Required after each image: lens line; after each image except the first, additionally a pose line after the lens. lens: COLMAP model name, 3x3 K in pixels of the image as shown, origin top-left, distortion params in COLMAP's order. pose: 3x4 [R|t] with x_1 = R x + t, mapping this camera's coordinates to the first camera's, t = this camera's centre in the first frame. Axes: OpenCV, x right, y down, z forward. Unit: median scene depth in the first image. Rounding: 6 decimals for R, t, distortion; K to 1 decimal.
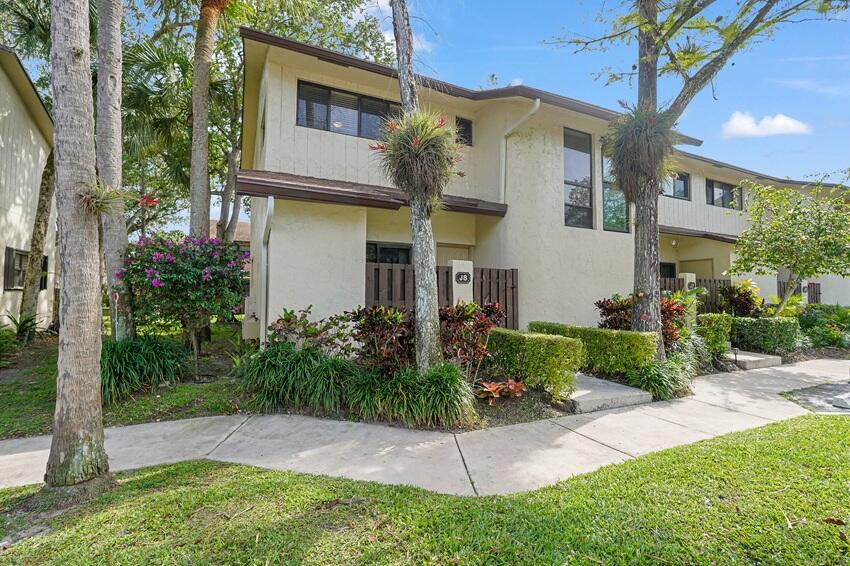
lens RADIAL K [[390.5, 0, 408.3], [0, 390.5, 286.0], [0, 0, 1]] dist [-0.011976, 0.003424]
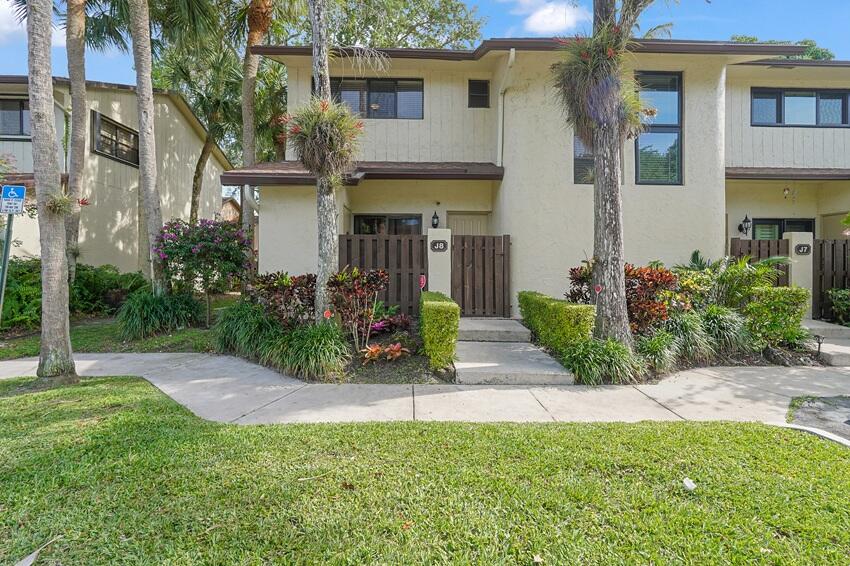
lens RADIAL K [[390.5, 0, 413.2], [0, 390.5, 269.5], [0, 0, 1]] dist [-0.011976, 0.003424]
pose [[0.914363, 0.001580, -0.404891, 0.491379], [0.012983, 0.999364, 0.033221, 0.005467], [0.404686, -0.035633, 0.913761, 0.050505]]
